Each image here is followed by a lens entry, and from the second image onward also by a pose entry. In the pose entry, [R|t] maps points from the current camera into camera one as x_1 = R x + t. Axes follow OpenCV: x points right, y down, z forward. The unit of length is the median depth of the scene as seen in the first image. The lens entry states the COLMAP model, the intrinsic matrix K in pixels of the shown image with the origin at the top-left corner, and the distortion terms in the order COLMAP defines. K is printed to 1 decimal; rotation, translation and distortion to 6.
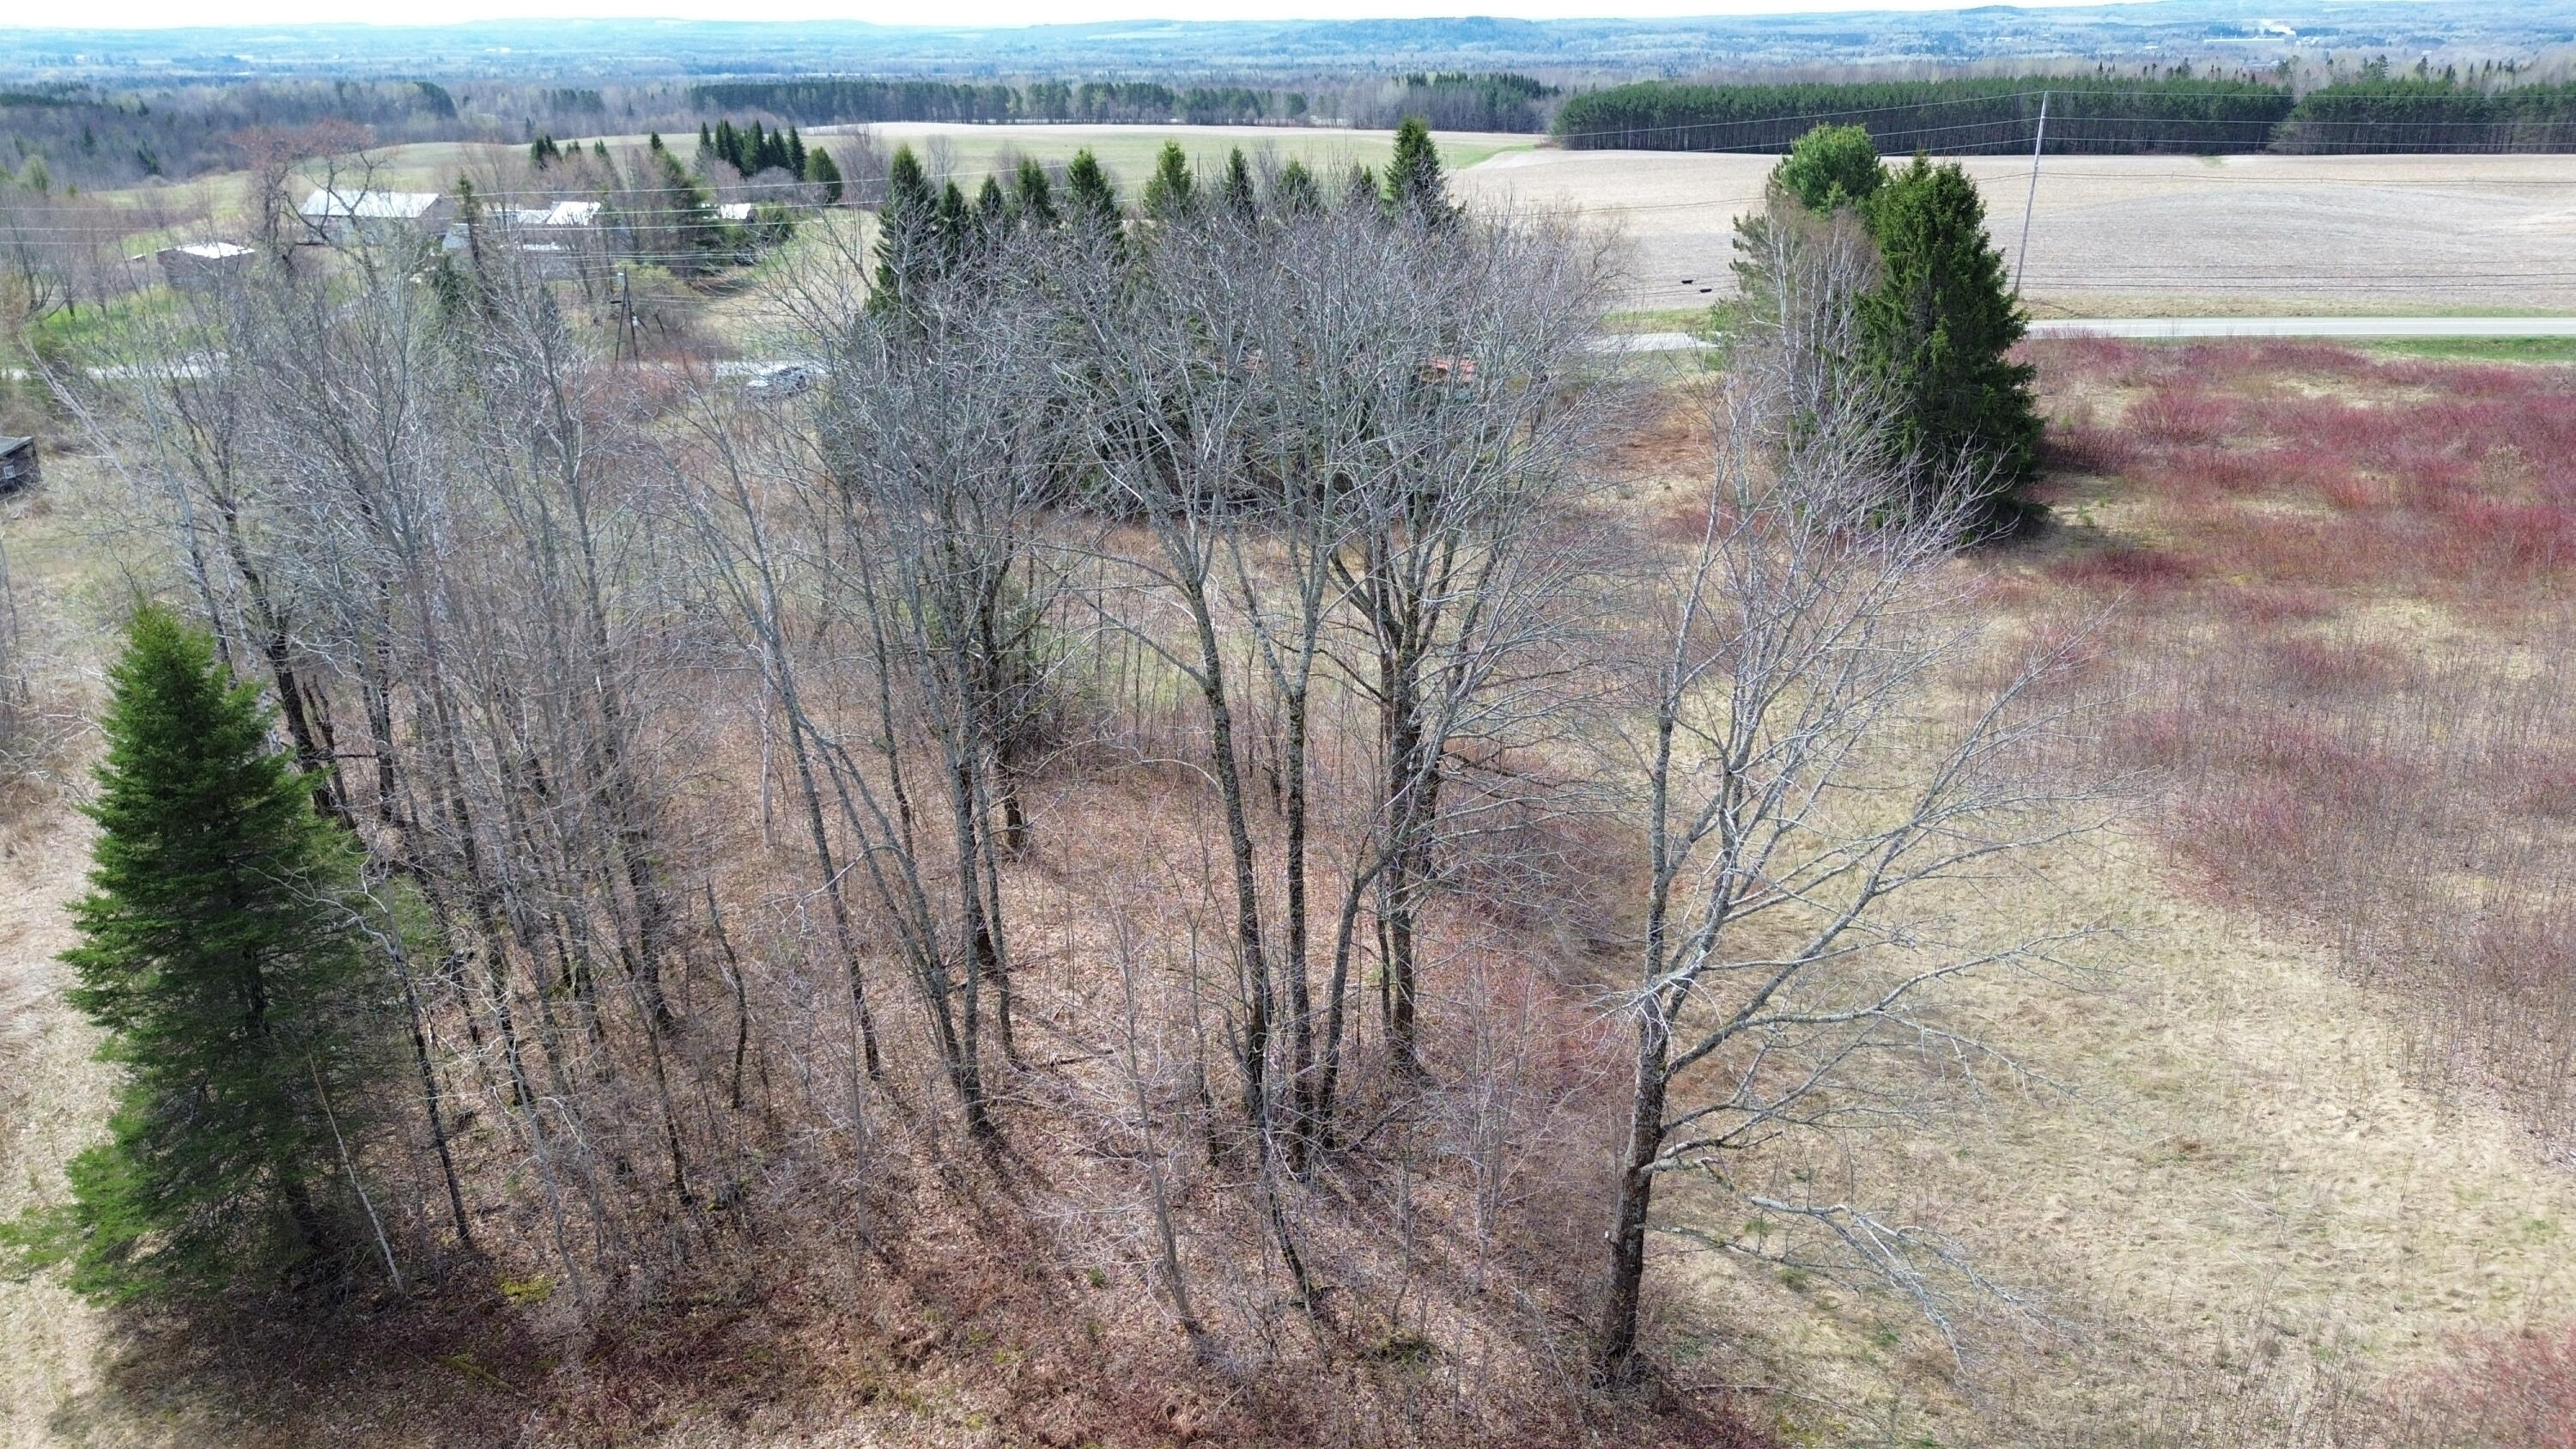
lens RADIAL K [[1824.8, 0, 1295.9], [0, 1824.8, 721.9], [0, 0, 1]] dist [0.065343, -0.054563]
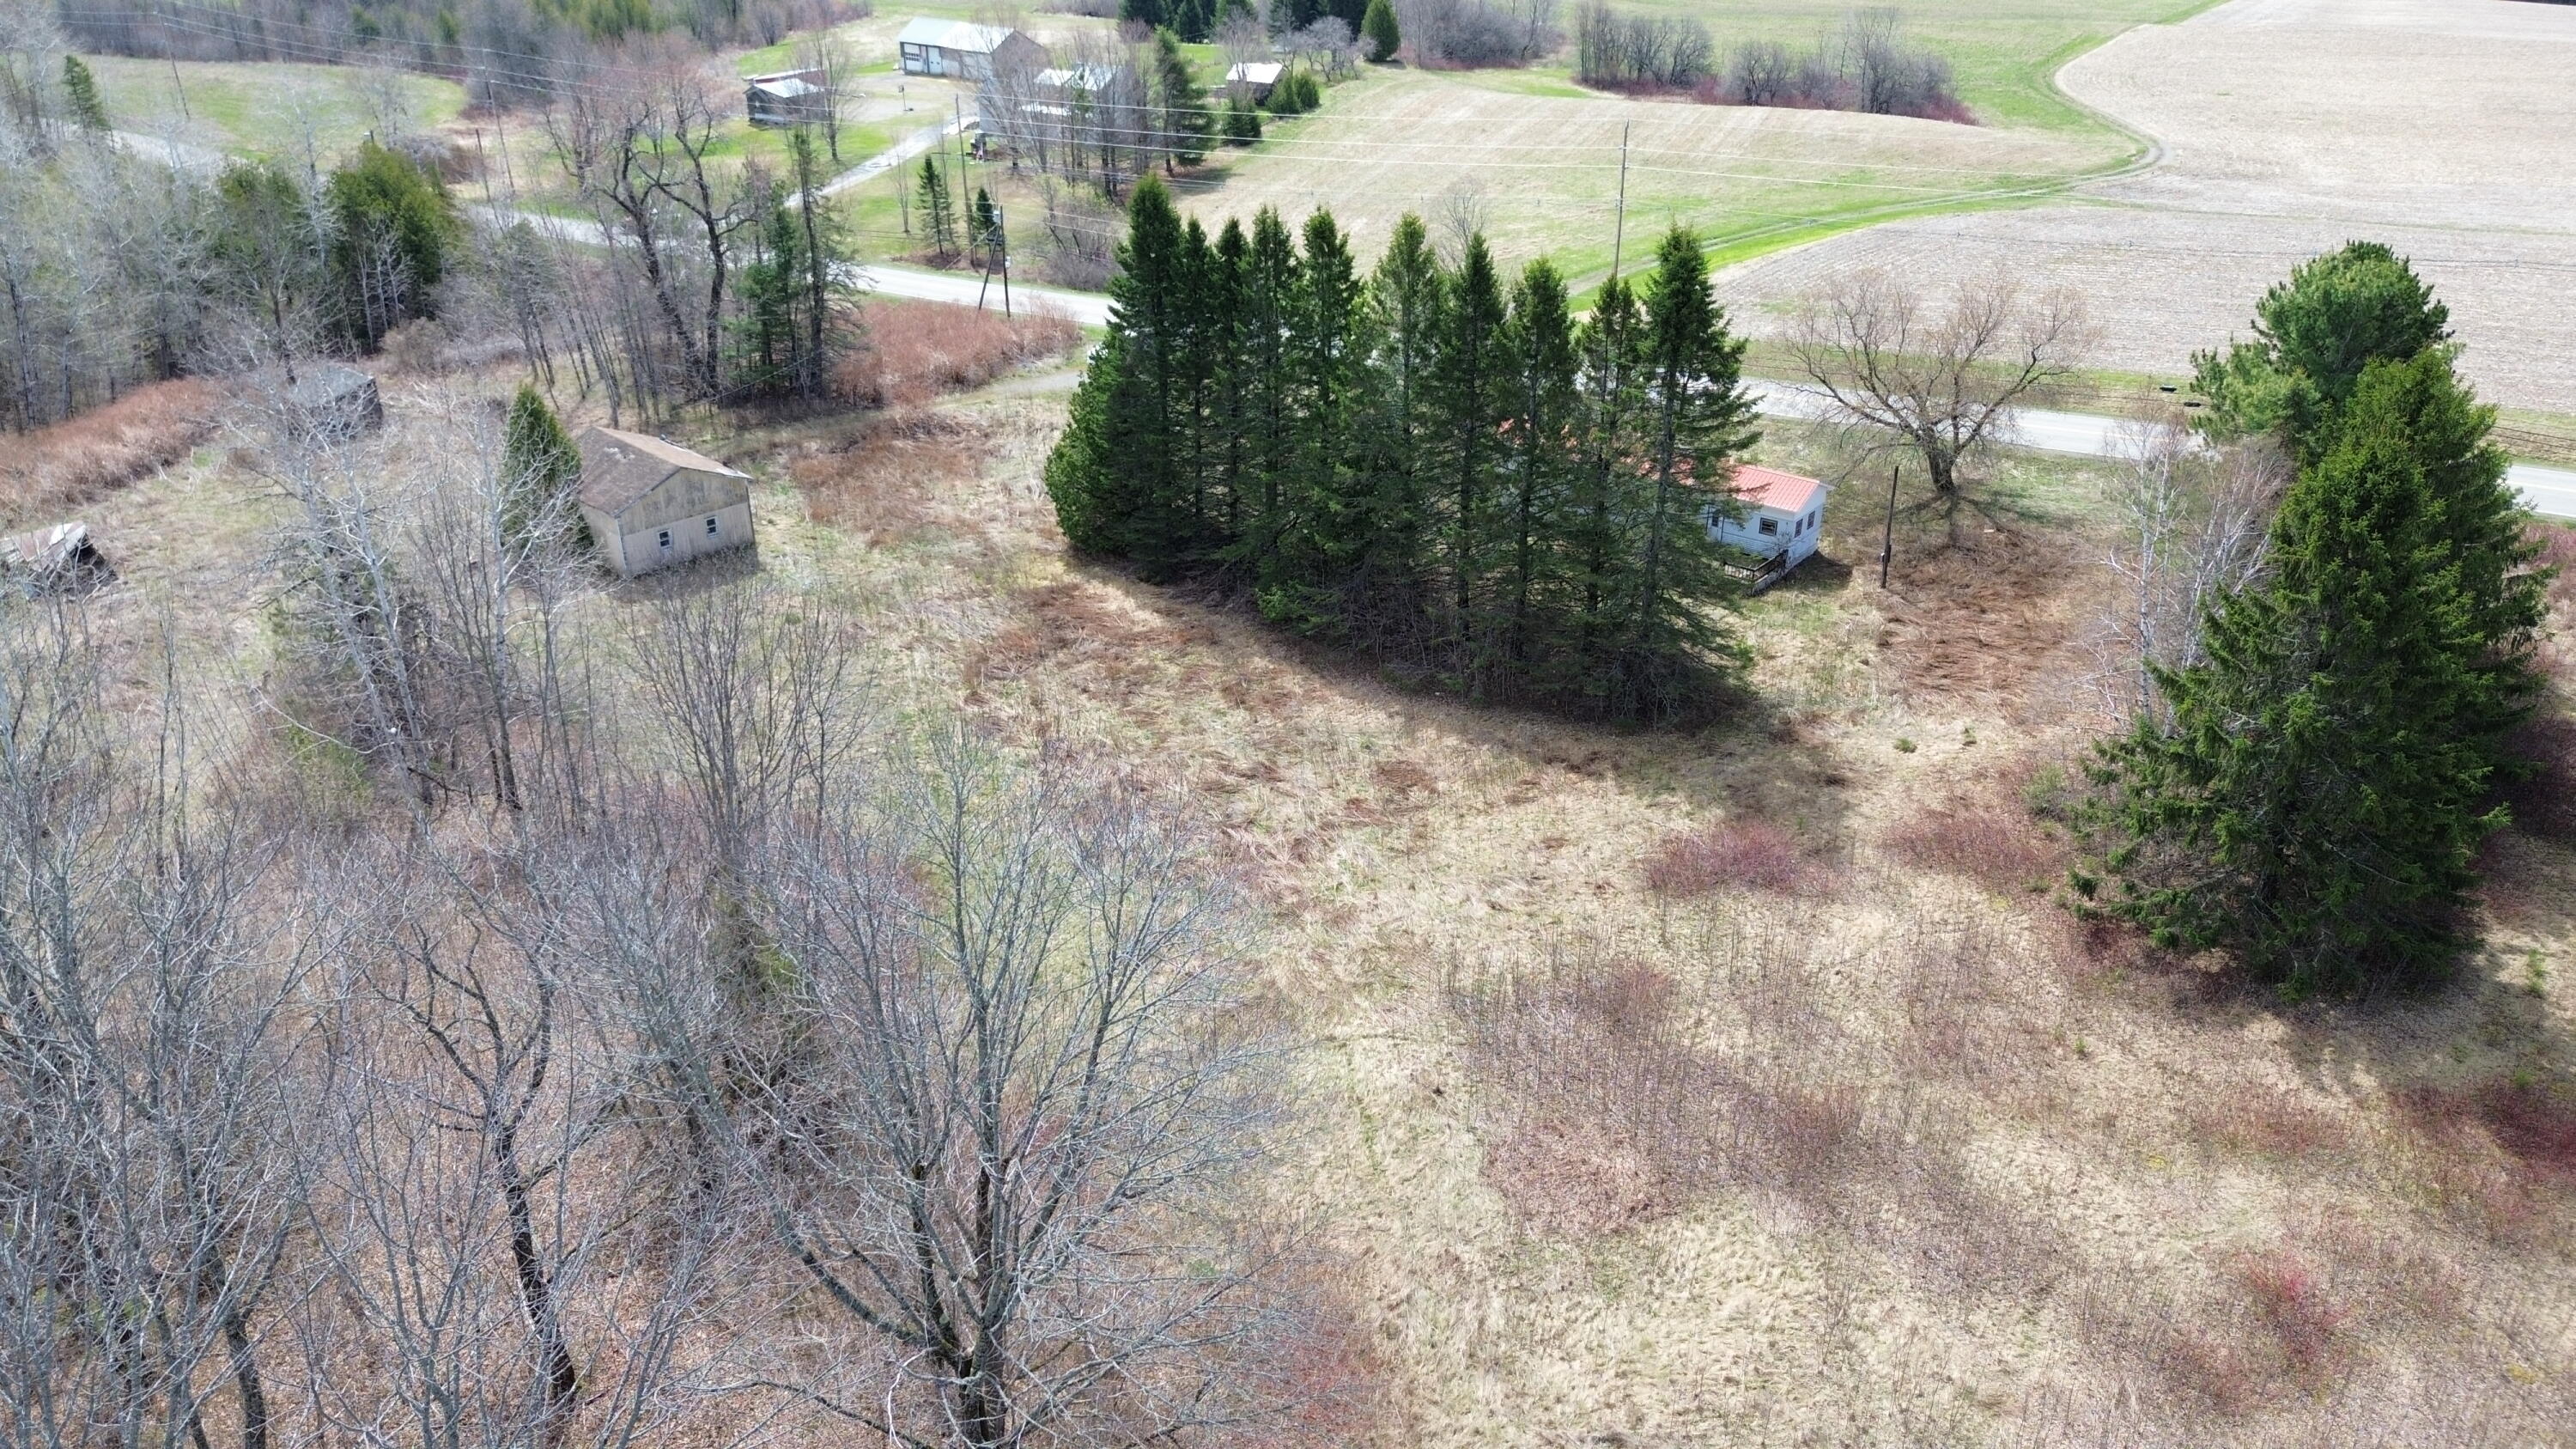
lens RADIAL K [[1828.2, 0, 1294.1], [0, 1828.2, 726.1], [0, 0, 1]] dist [0.080219, -0.082079]
pose [[0.930445, 0.182399, -0.317810, 0.325682], [-0.144522, 0.979670, 0.139143, -0.352685], [0.336728, -0.083534, 0.937889, 0.352625]]
